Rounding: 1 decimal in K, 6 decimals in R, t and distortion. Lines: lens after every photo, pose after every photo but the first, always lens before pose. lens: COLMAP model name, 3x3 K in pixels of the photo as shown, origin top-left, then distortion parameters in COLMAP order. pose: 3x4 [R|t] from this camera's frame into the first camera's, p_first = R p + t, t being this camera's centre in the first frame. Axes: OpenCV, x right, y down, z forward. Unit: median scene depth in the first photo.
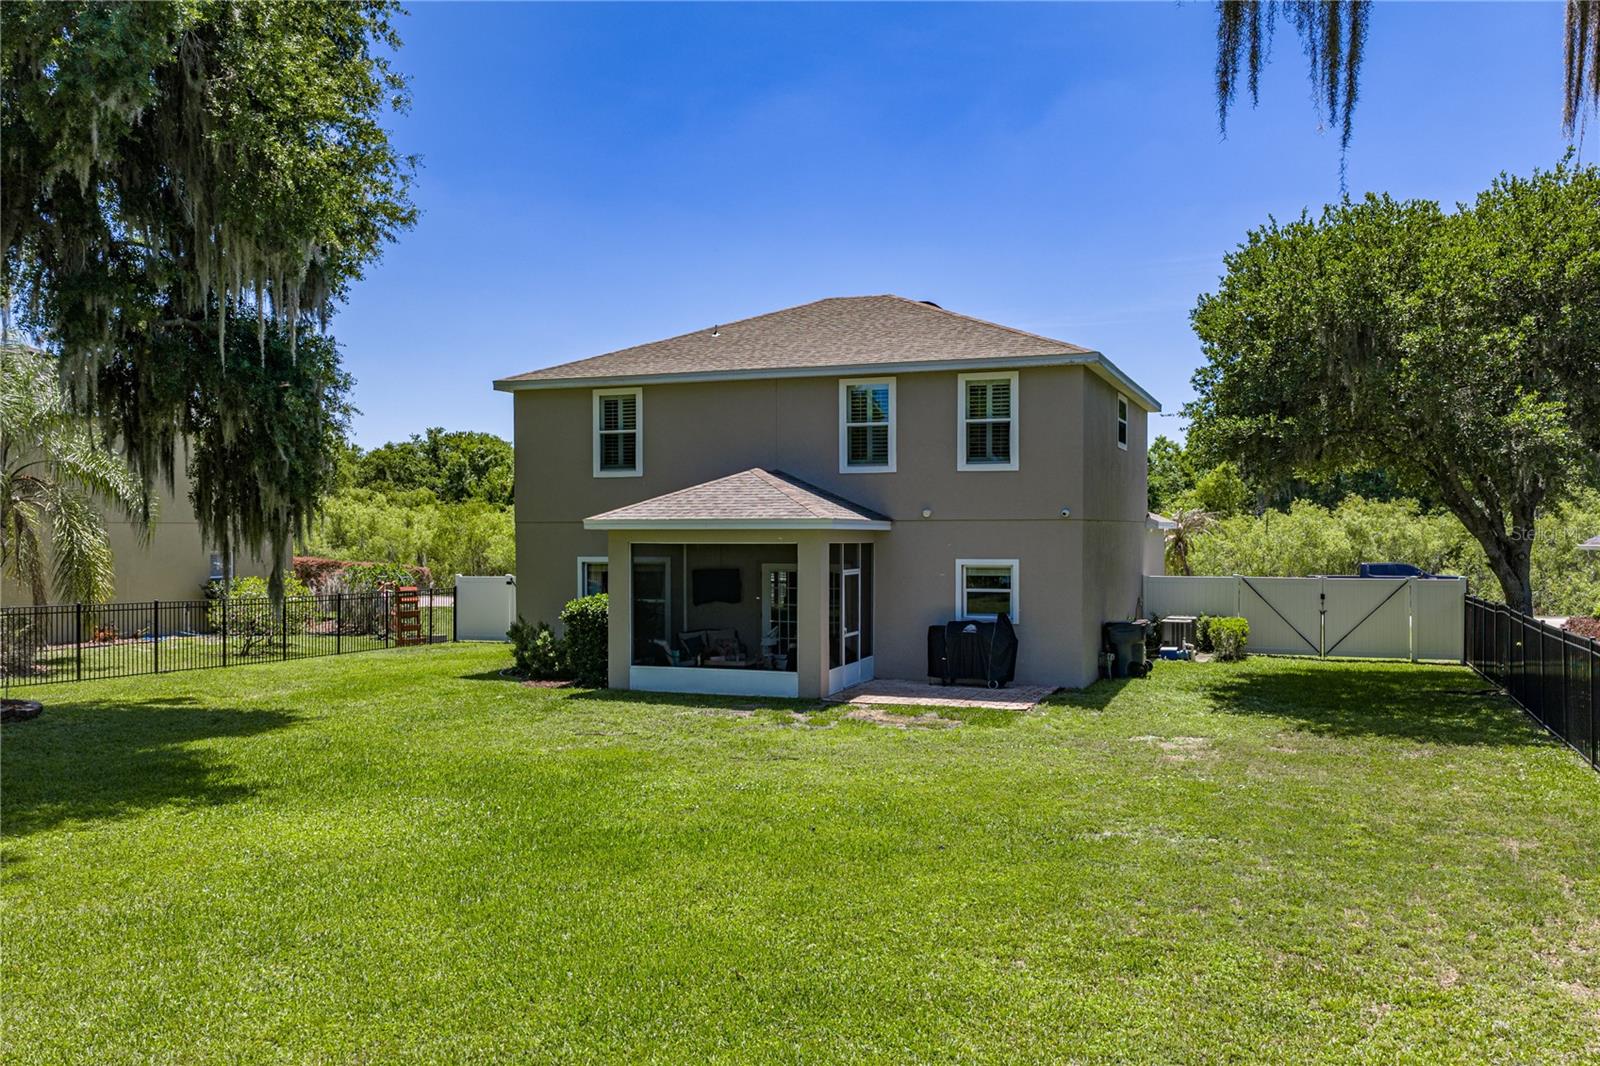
lens RADIAL K [[1321.4, 0, 798.9], [0, 1321.4, 539.1], [0, 0, 1]] dist [0.028924, -0.002220]
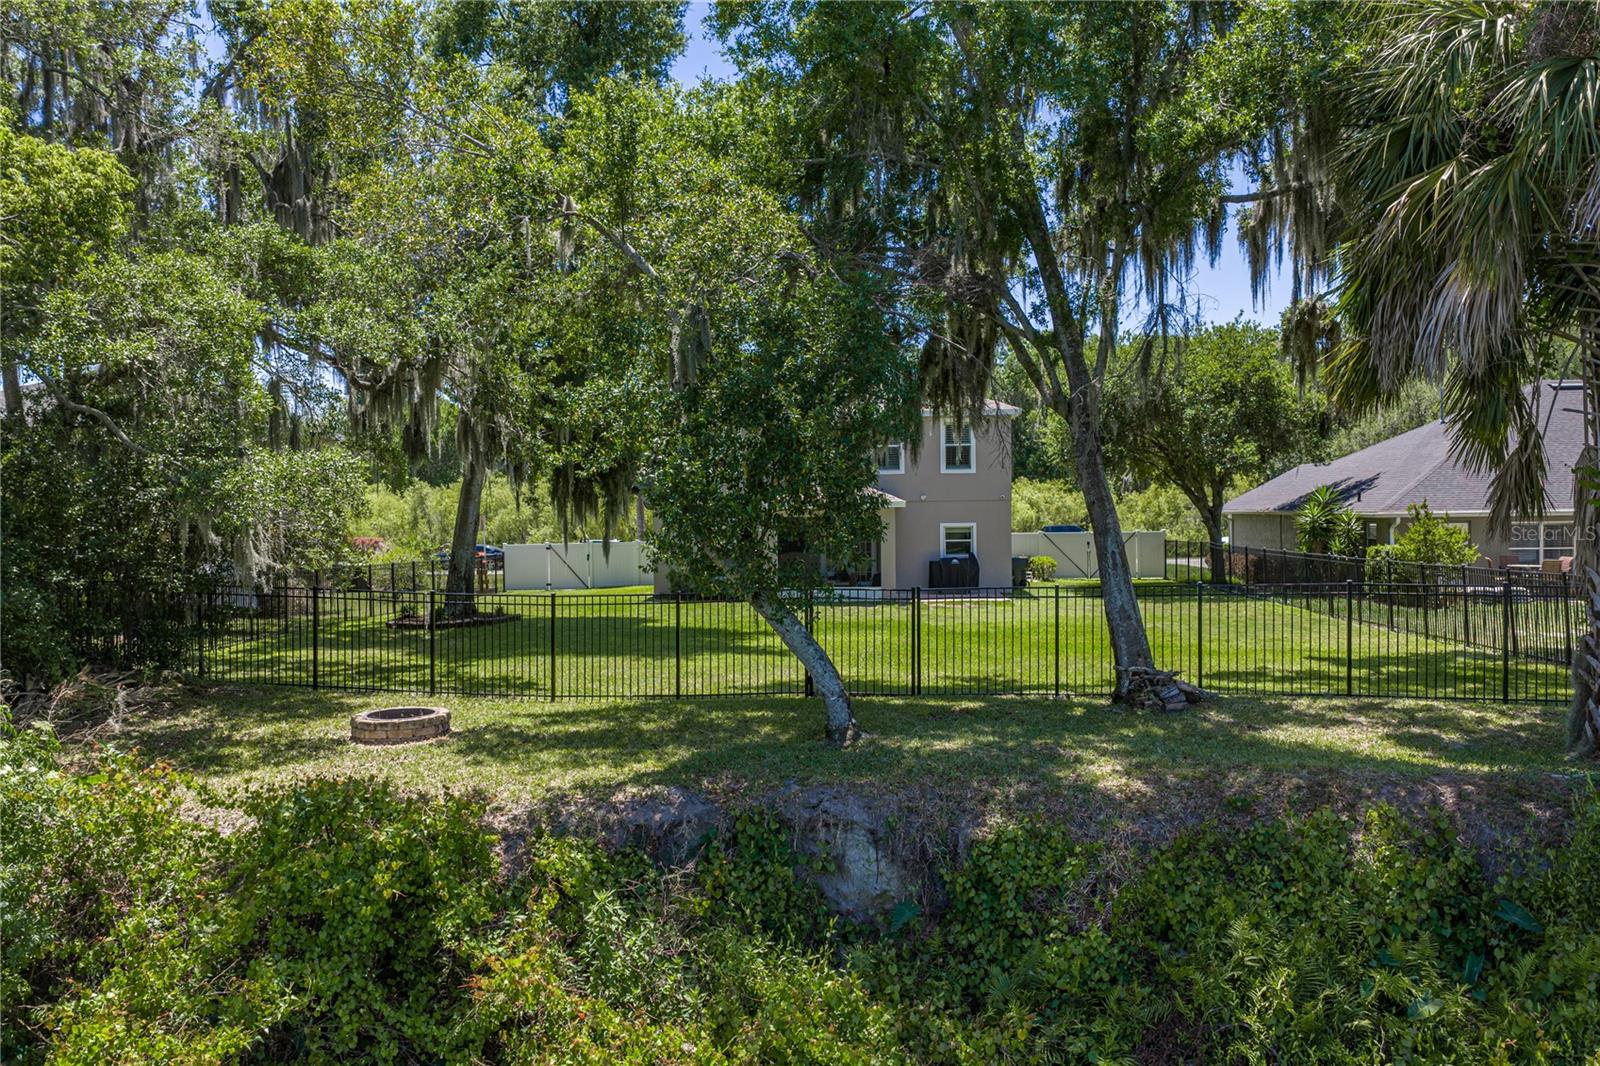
lens RADIAL K [[1337.9, 0, 795.4], [0, 1337.9, 531.9], [0, 0, 1]] dist [0.032718, 0.003193]
pose [[0.948604, -0.018555, 0.315923, -0.626180], [0.014285, 0.999773, 0.015827, -0.004314], [-0.316144, -0.010500, 0.948653, -0.627153]]
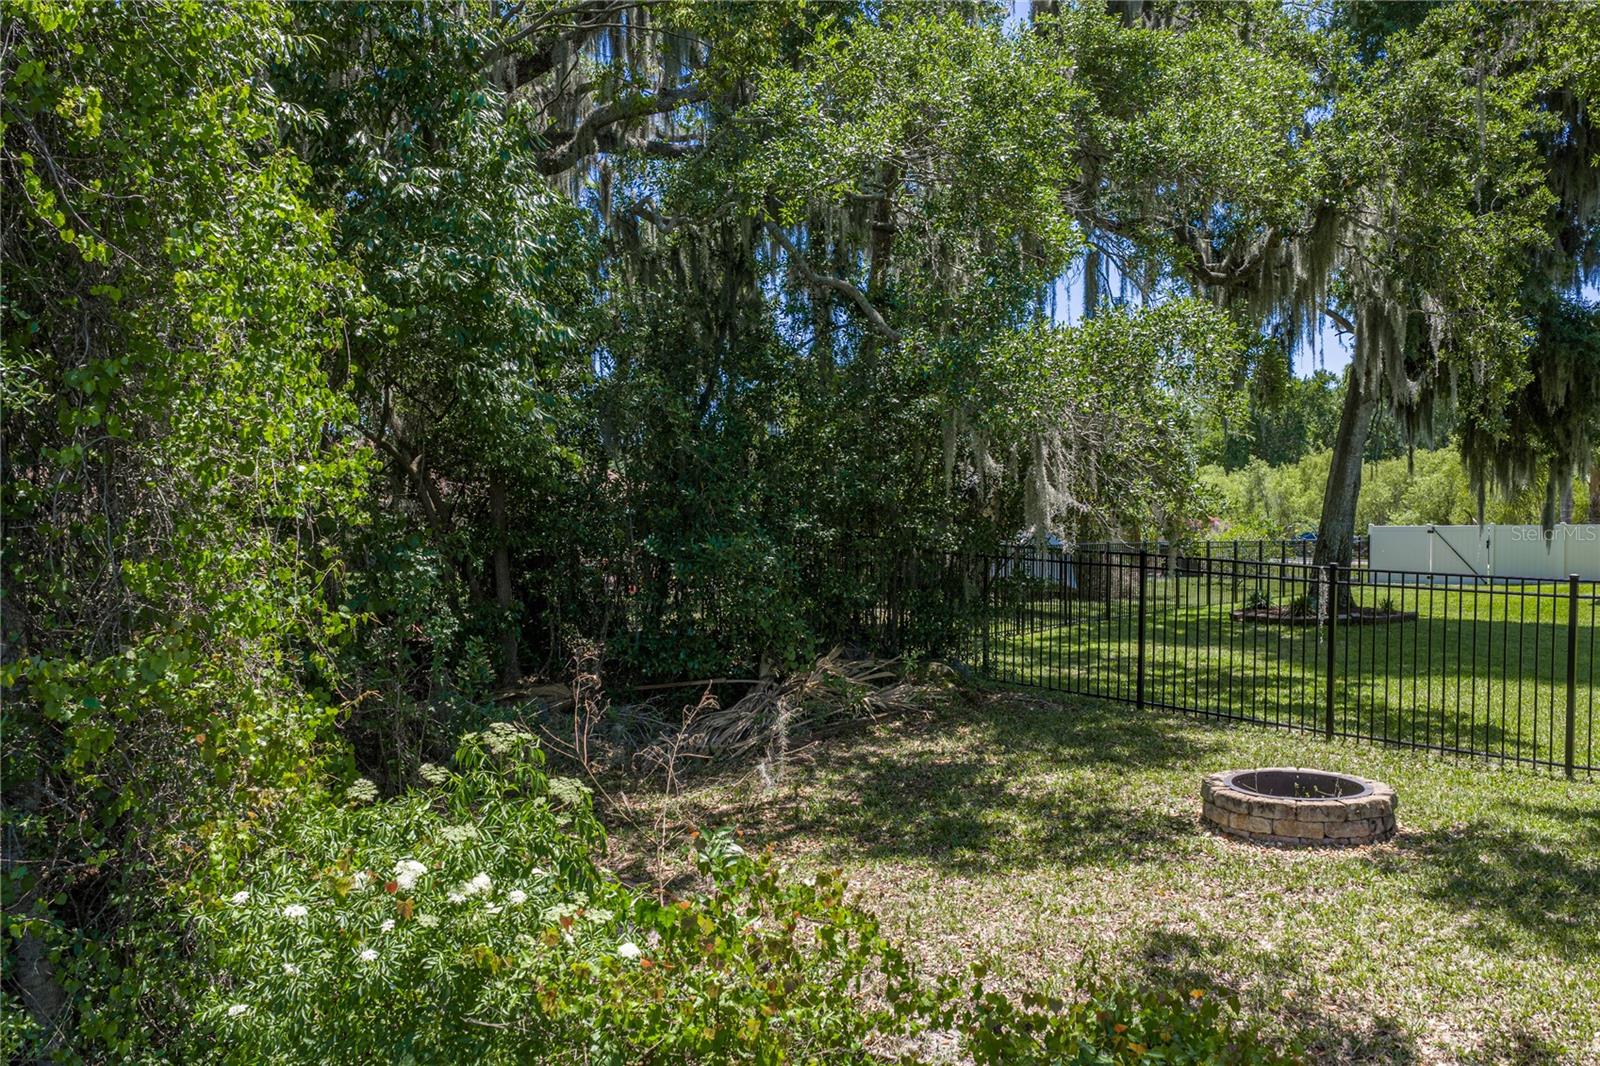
lens RADIAL K [[1327.1, 0, 802.1], [0, 1327.1, 542.4], [0, 0, 1]] dist [0.029658, -0.001404]
pose [[0.963047, 0.004034, -0.269304, -0.634052], [0.002532, 0.999708, 0.024029, 0.021670], [0.269322, -0.023823, 0.962755, -0.299598]]
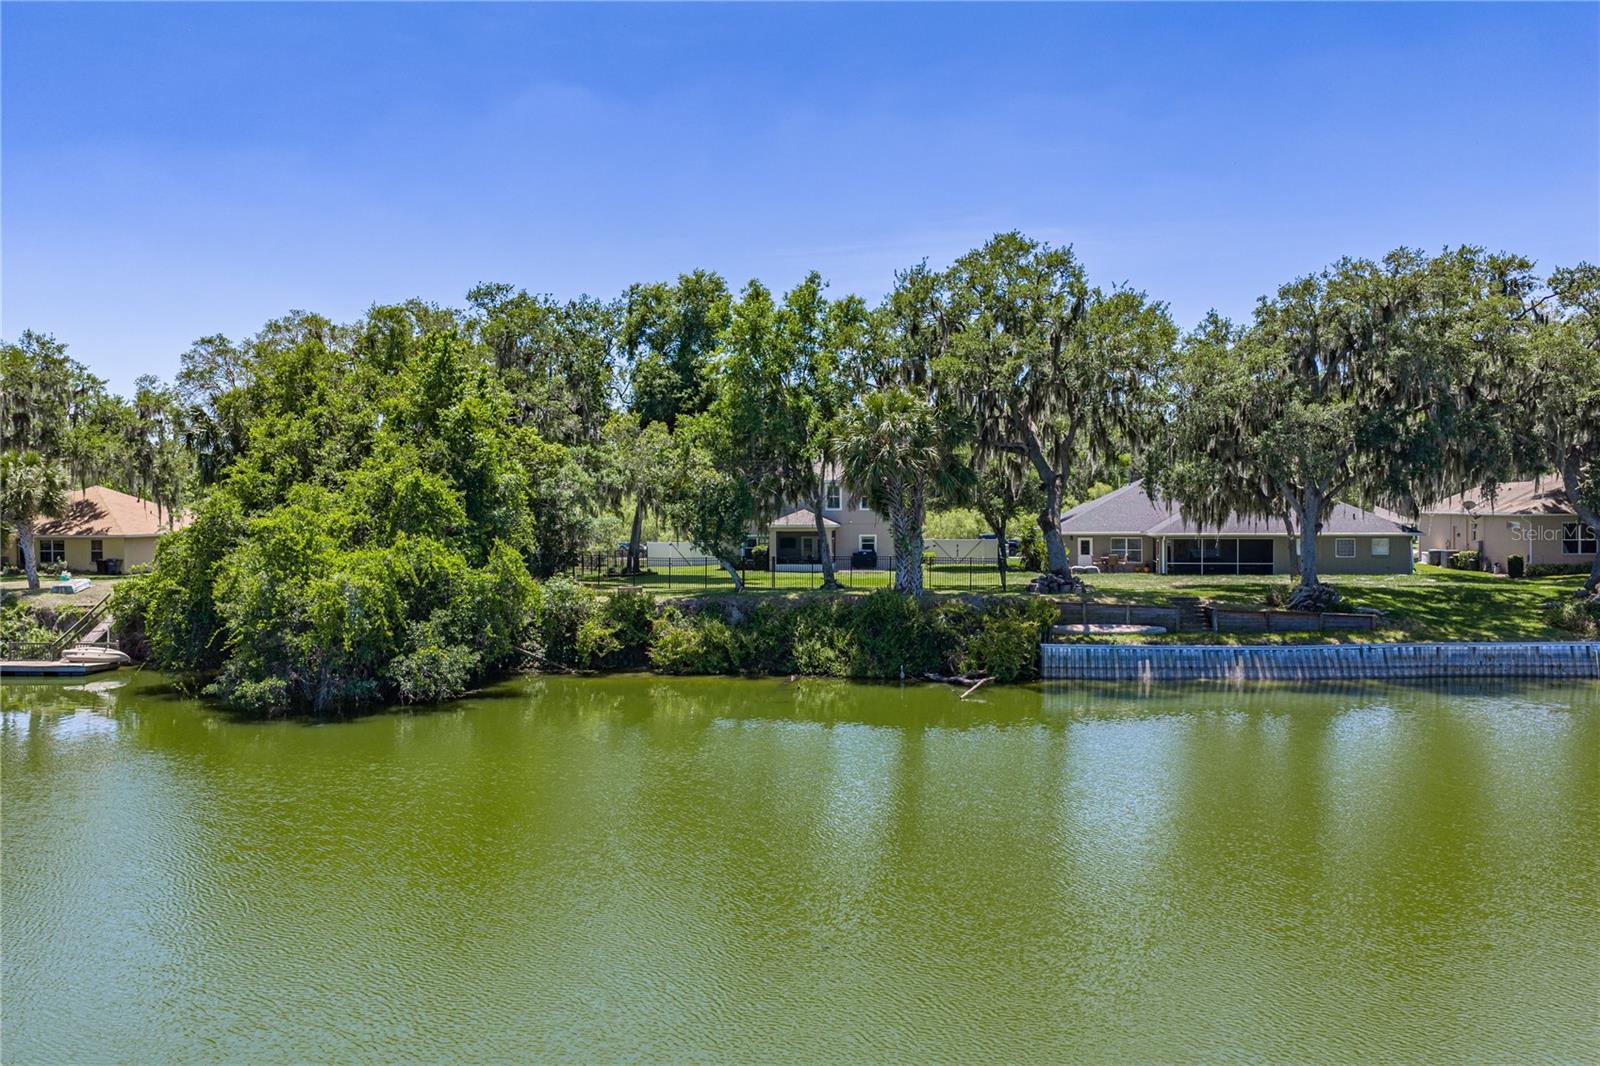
lens RADIAL K [[1321.4, 0, 798.9], [0, 1321.4, 539.1], [0, 0, 1]] dist [0.028924, -0.002220]
pose [[0.973296, -0.009317, 0.229366, -0.869070], [0.004890, 0.999791, 0.019864, -0.045540], [-0.229503, -0.018212, 0.973137, -2.473141]]
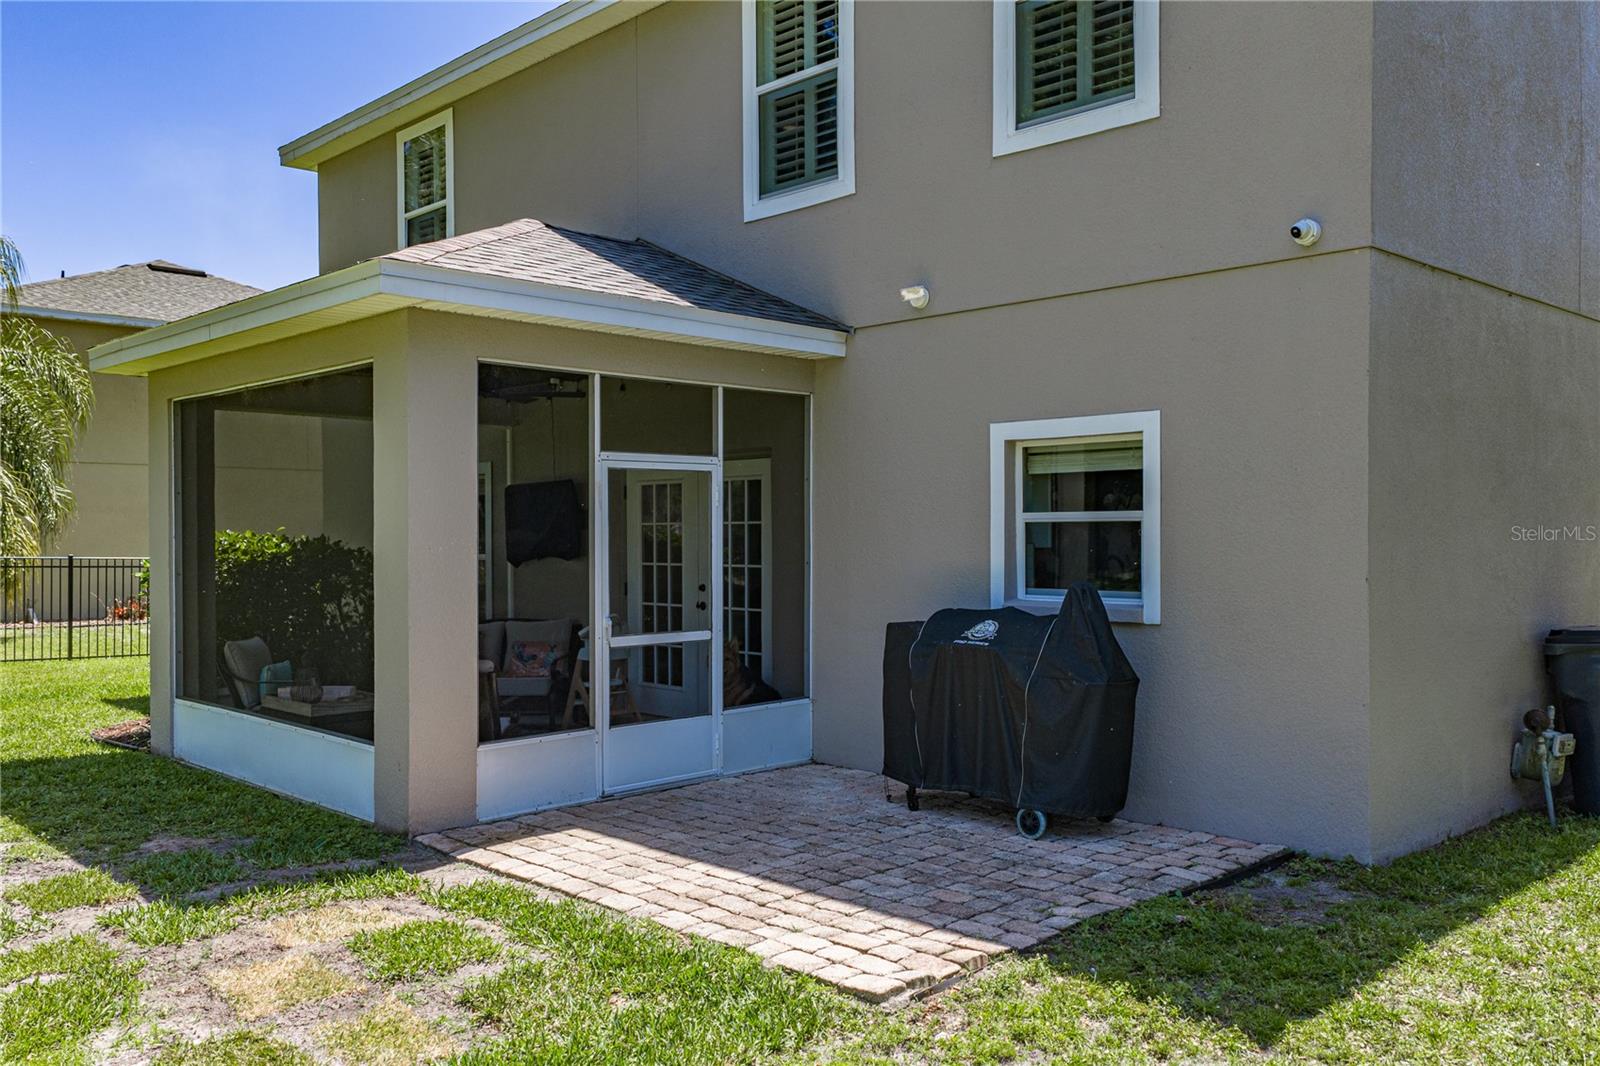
lens RADIAL K [[1316.3, 0, 819.9], [0, 1316.3, 538.5], [0, 0, 1]] dist [0.028398, -0.005534]
pose [[0.903294, -0.000372, -0.429023, 0.222138], [-0.000228, 0.999999, -0.001348, 0.044451], [0.429023, 0.001316, 0.903293, 0.682483]]
